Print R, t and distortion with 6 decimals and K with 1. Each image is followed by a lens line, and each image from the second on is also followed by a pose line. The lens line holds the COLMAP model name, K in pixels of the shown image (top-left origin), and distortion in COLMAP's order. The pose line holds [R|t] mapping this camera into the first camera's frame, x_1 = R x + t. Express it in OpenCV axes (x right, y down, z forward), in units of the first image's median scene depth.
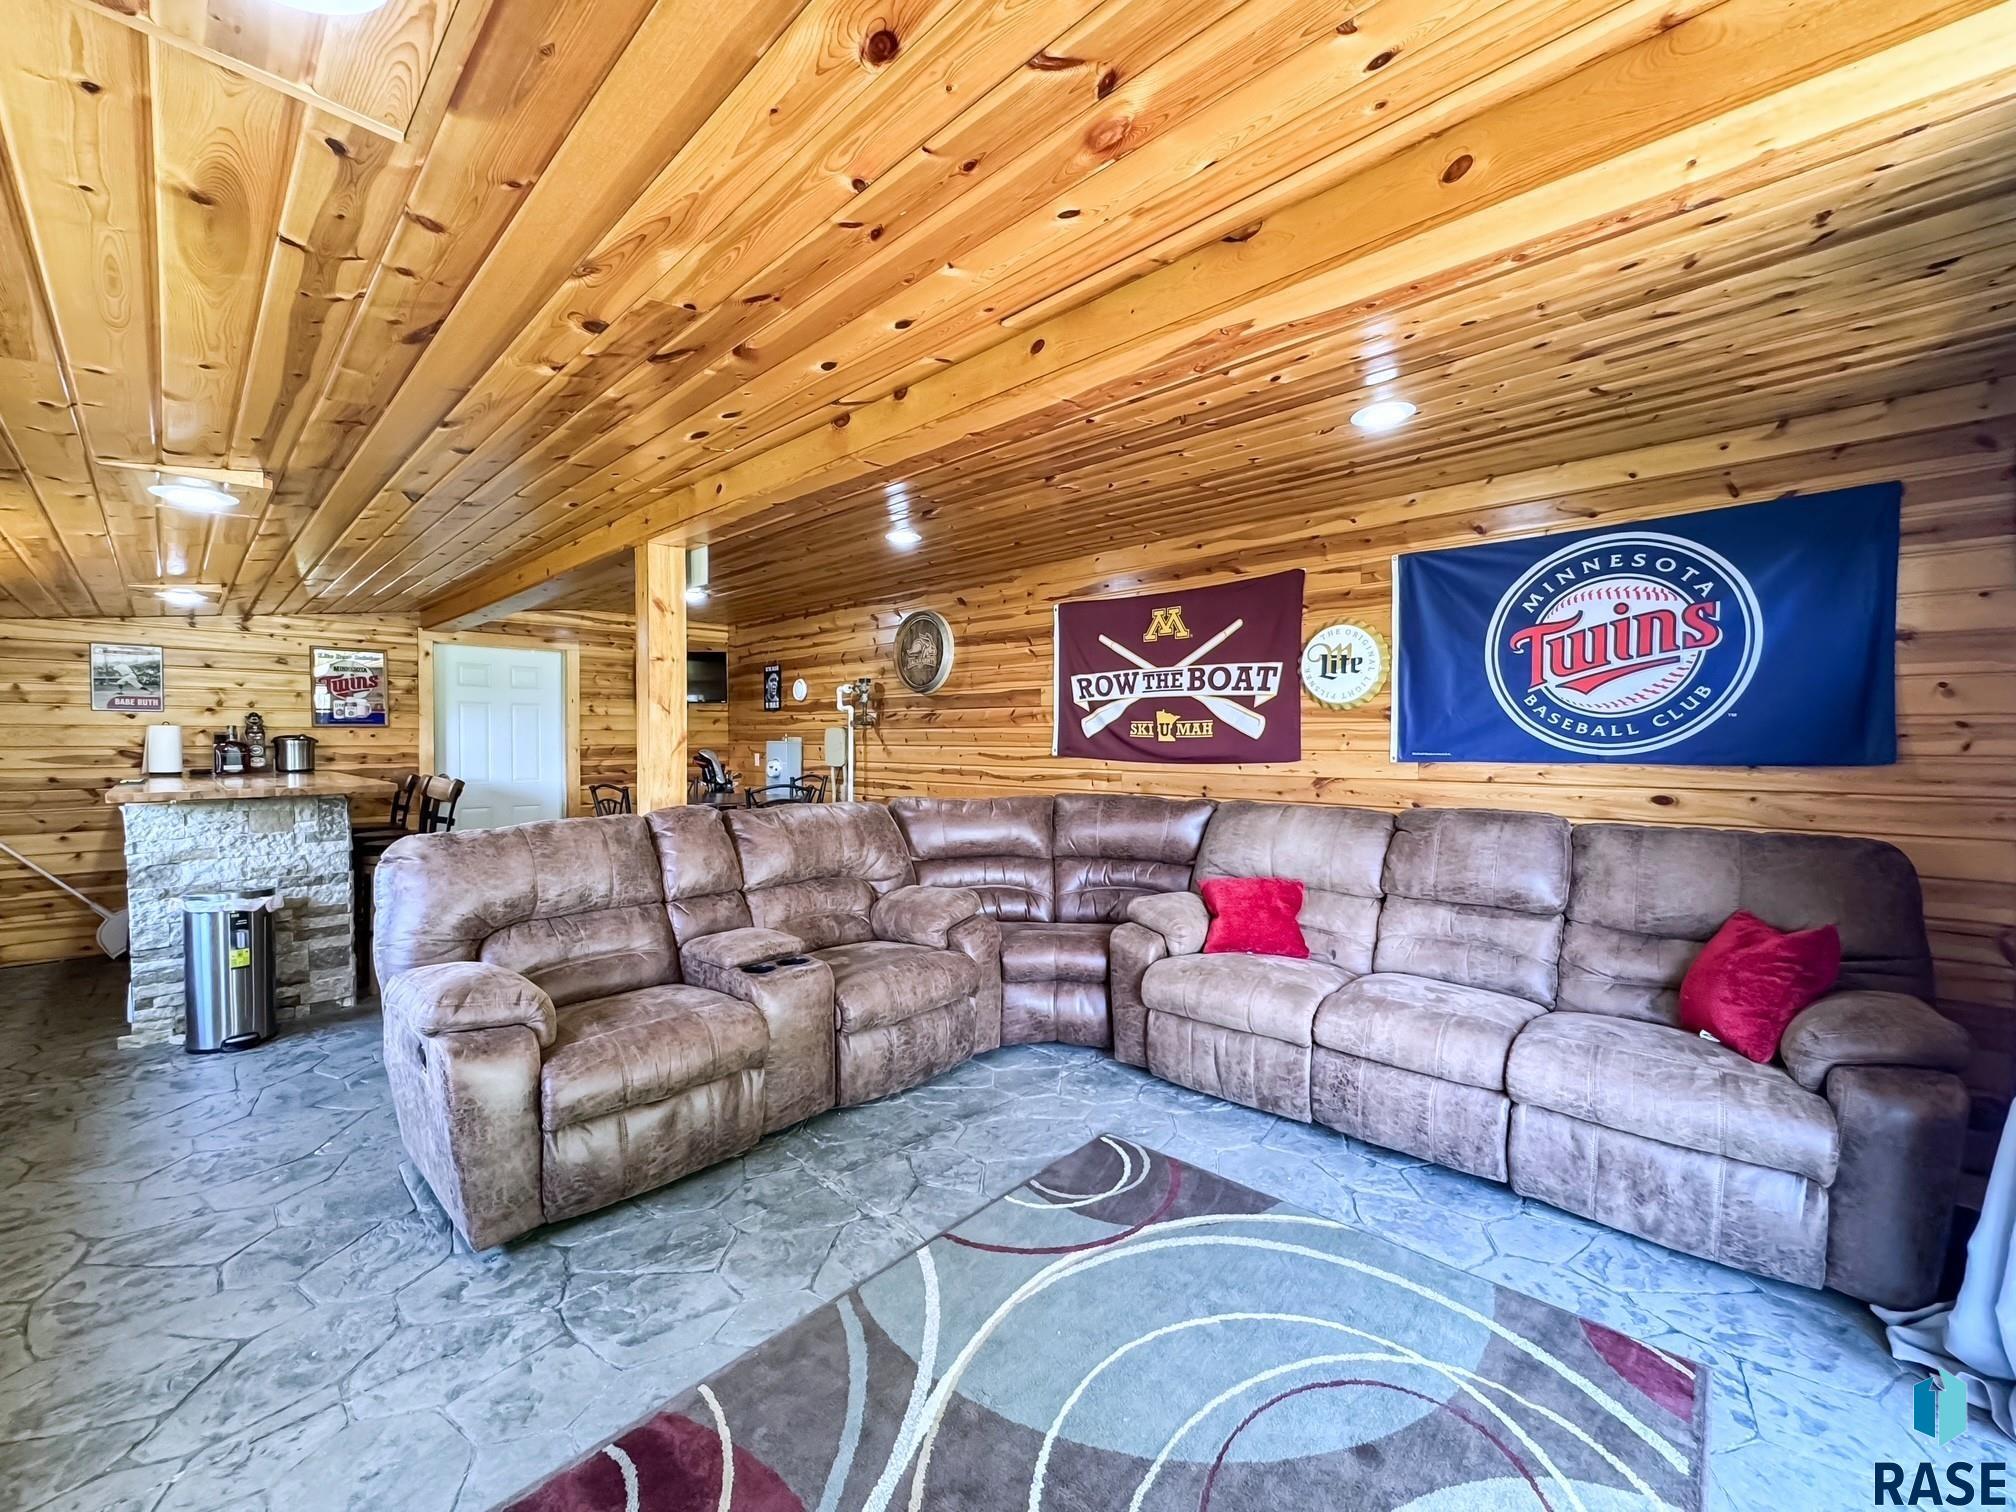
lens RADIAL K [[813.1, 0, 1004.9], [0, 813.1, 753.2], [0, 0, 1]] dist [-0.001309, -0.000718]
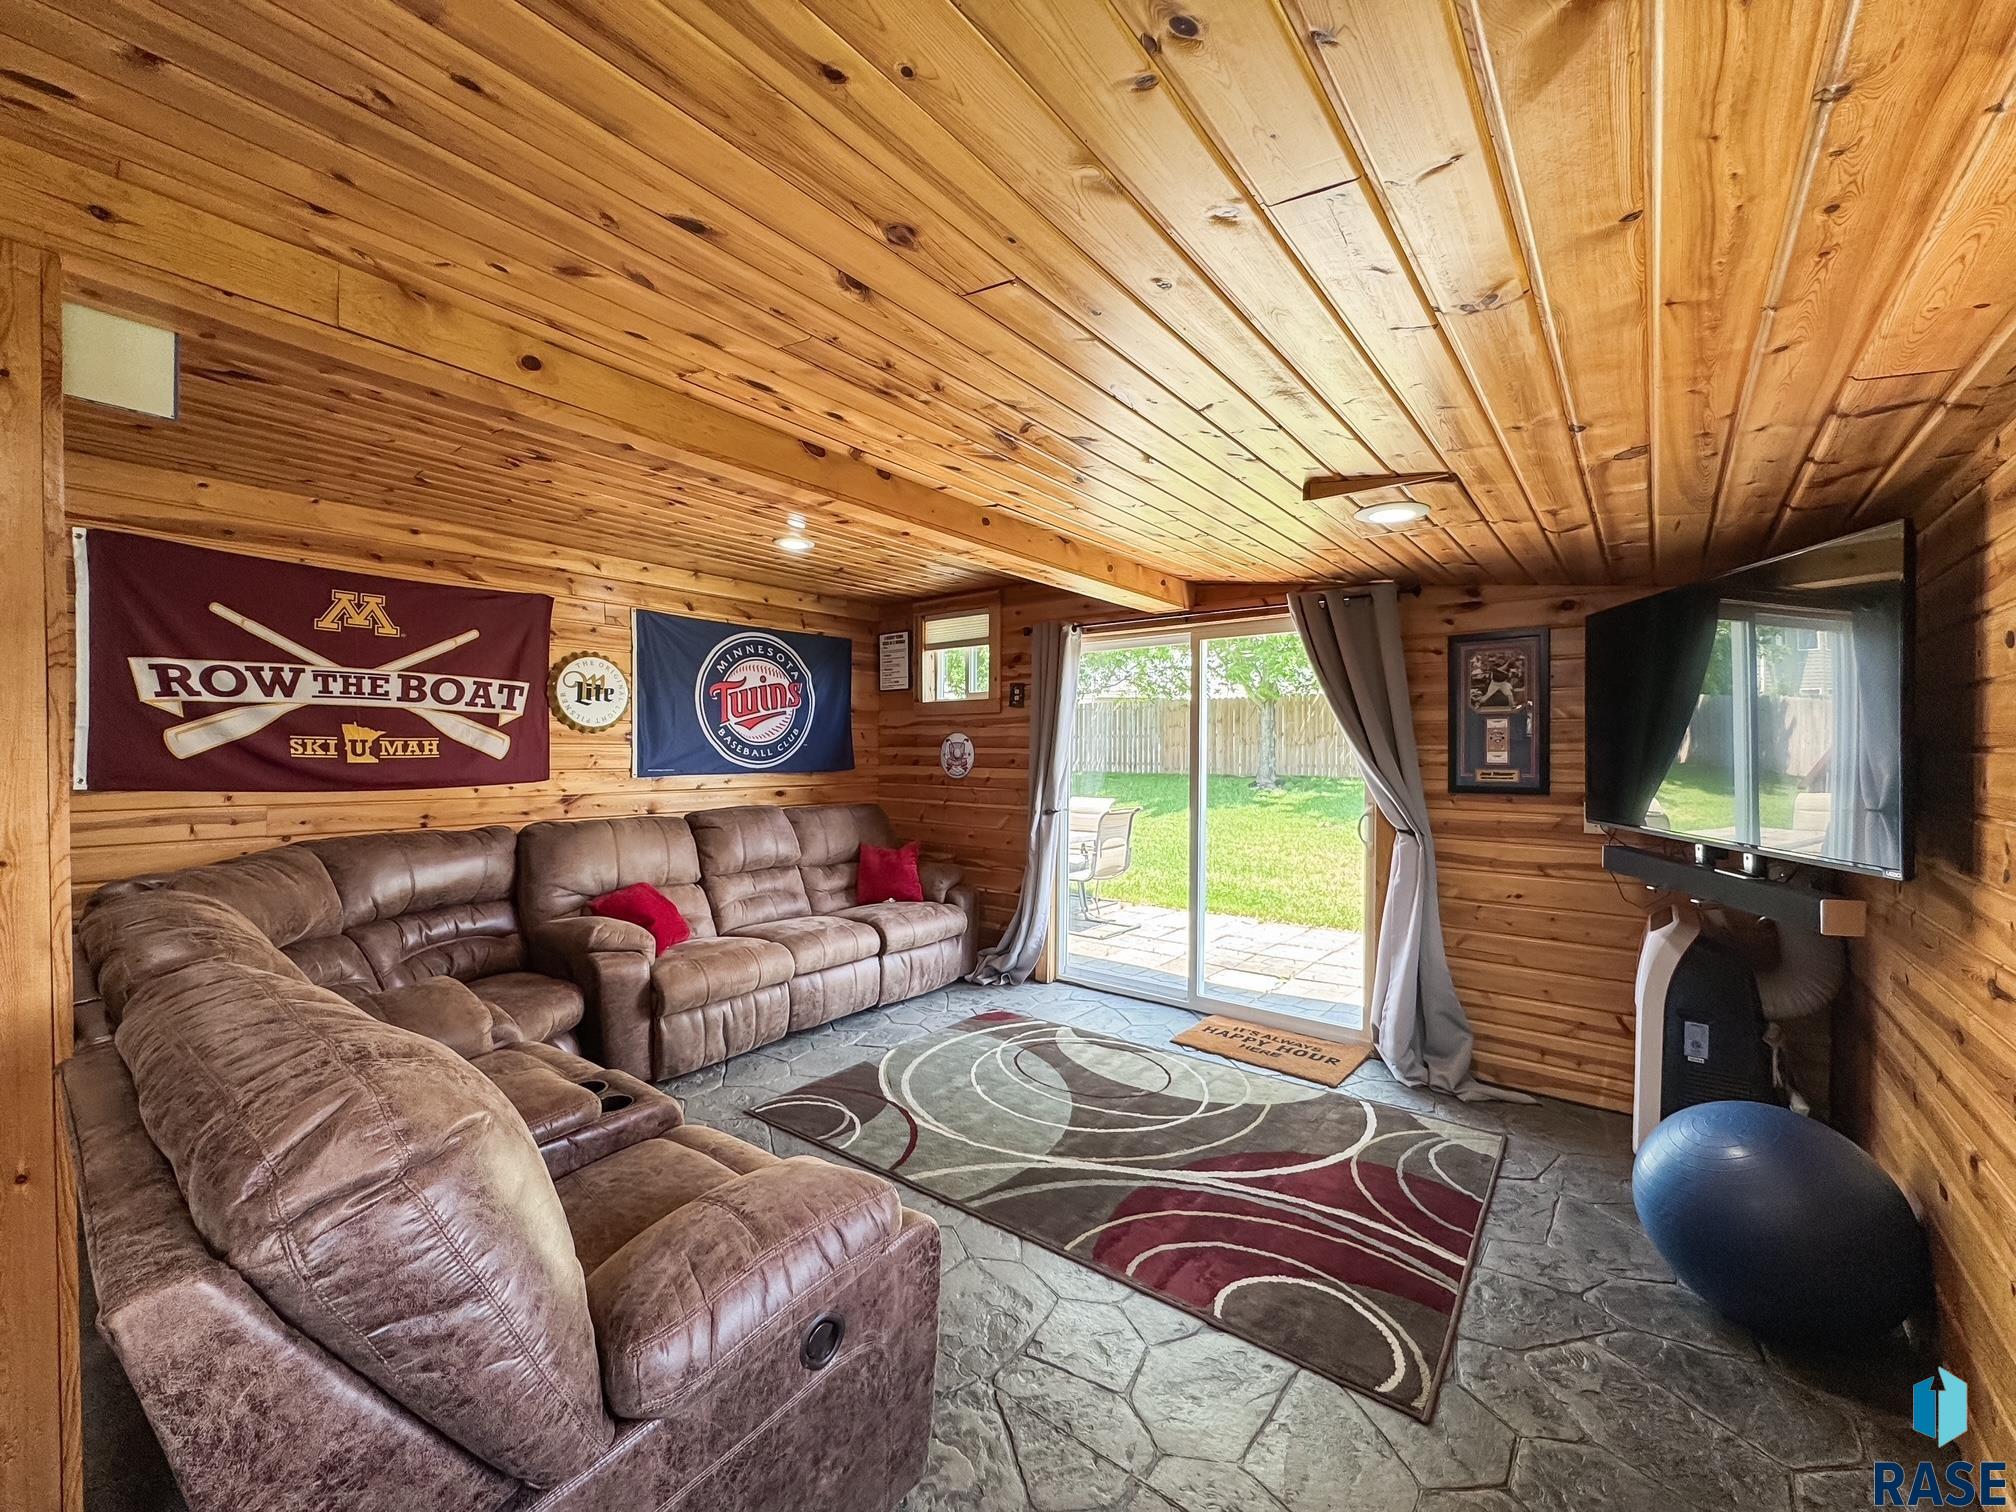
lens RADIAL K [[813.1, 0, 1005.3], [0, 813.1, 755.9], [0, 0, 1]] dist [-0.001309, -0.000718]
pose [[-0.087984, -0.007043, 0.996097, -0.715940], [0.012351, 0.999890, 0.008160, -0.022730], [-0.996045, 0.013021, -0.087888, 0.506155]]
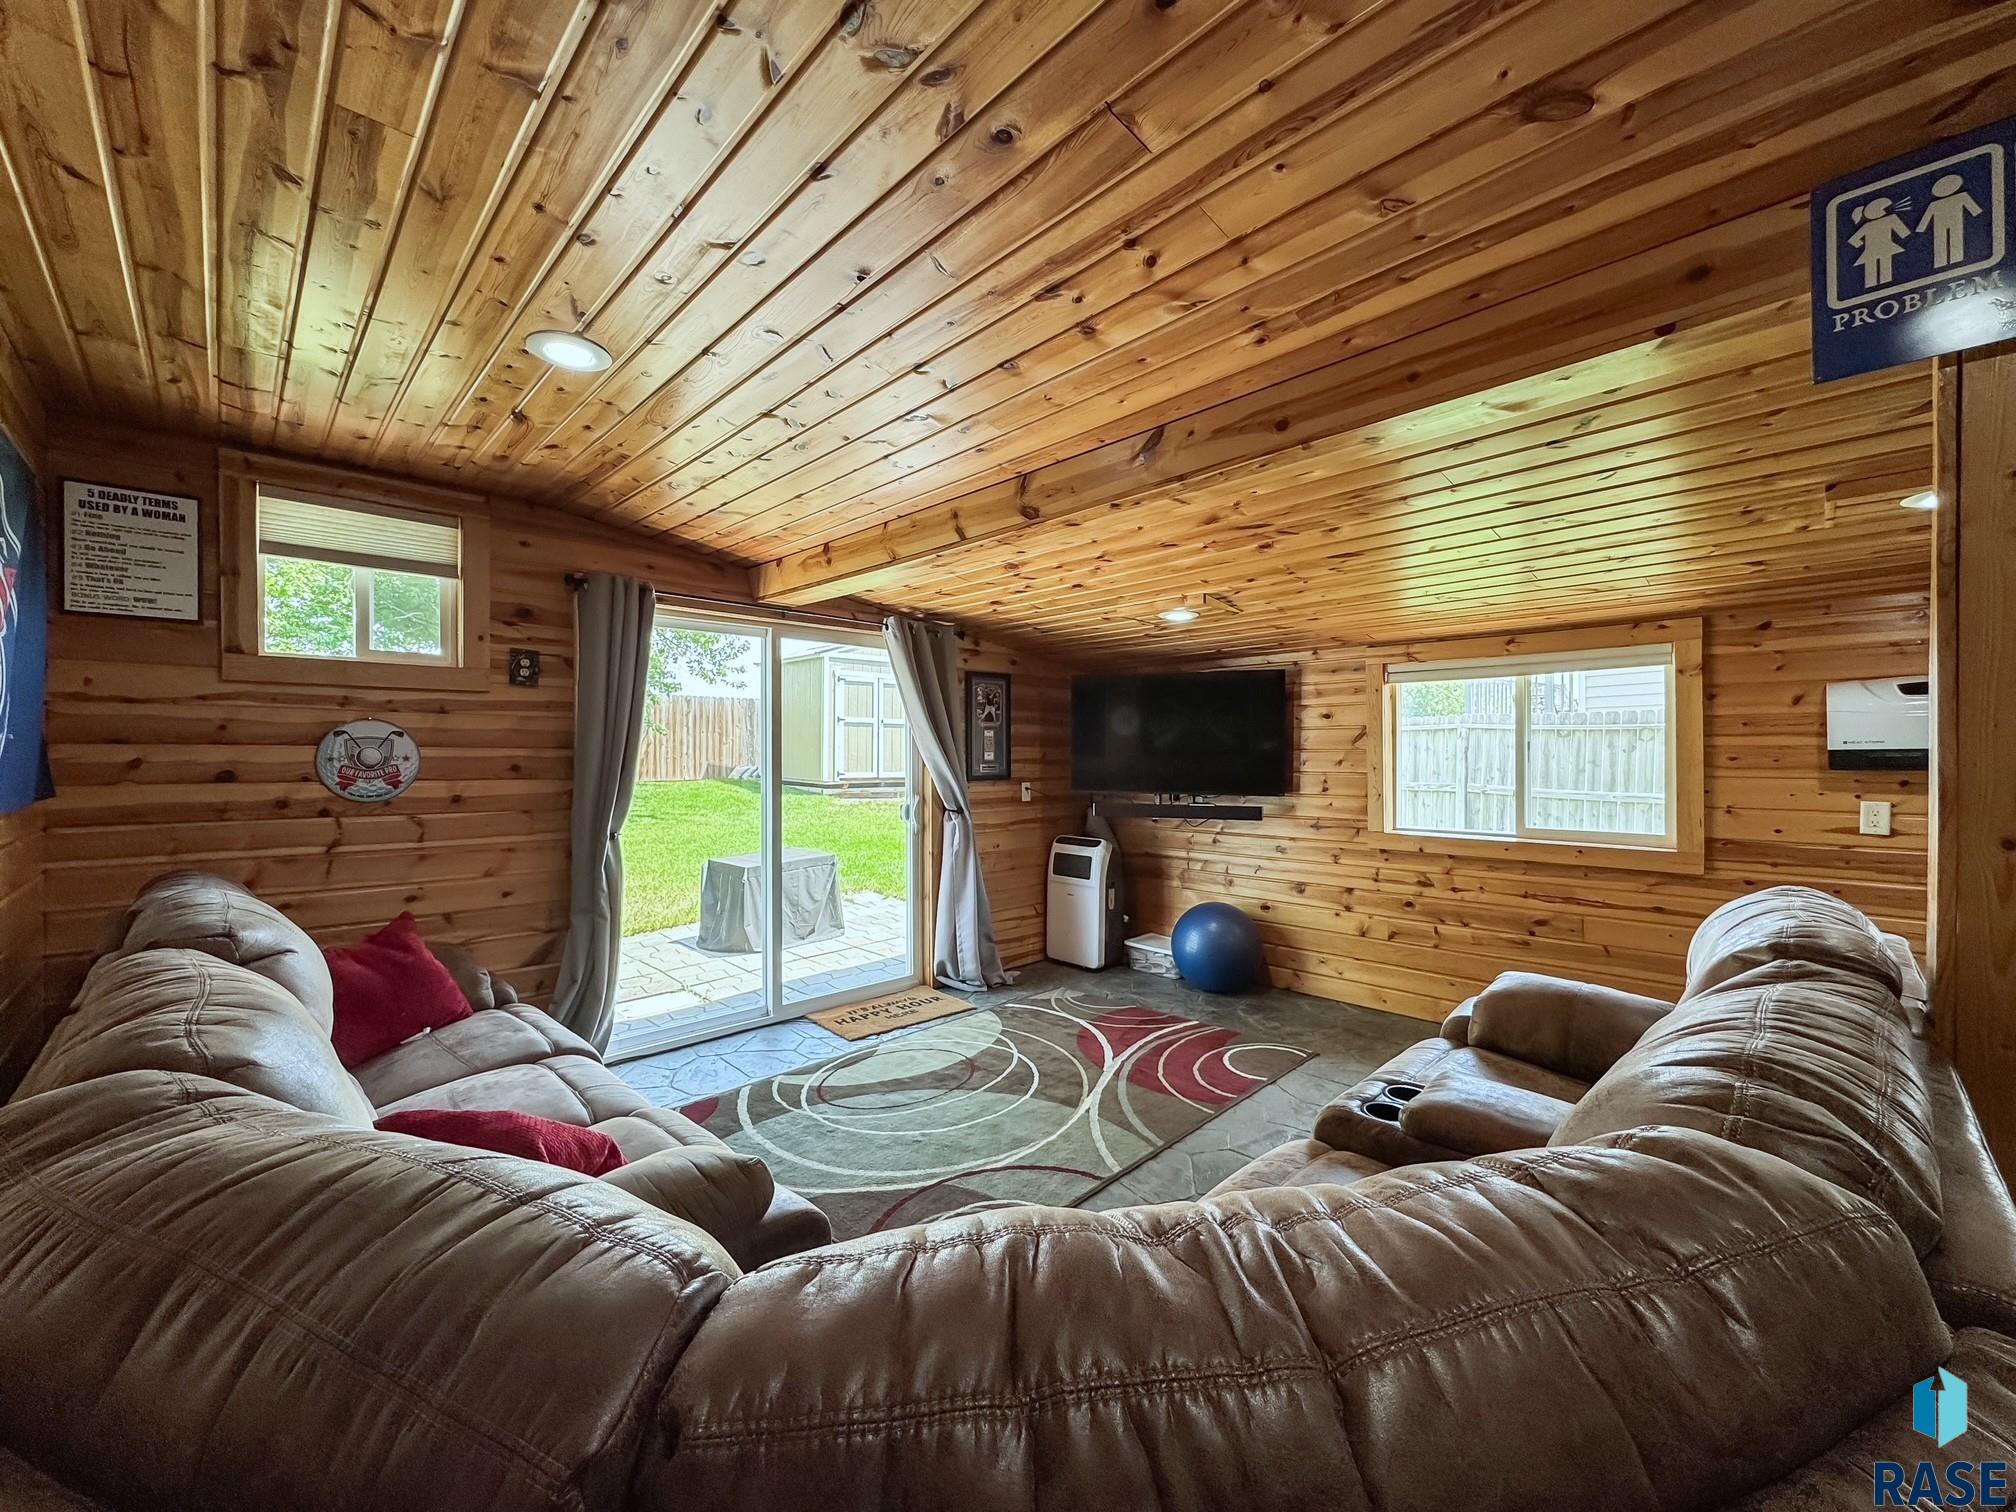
lens RADIAL K [[813.1, 0, 1016.4], [0, 813.1, 754.8], [0, 0, 1]] dist [-0.001309, -0.000718]
pose [[-0.999750, 0.001924, 0.022257, 0.014424], [0.002250, 0.999891, 0.014619, -0.028398], [-0.022226, 0.014666, -0.999645, 1.198026]]
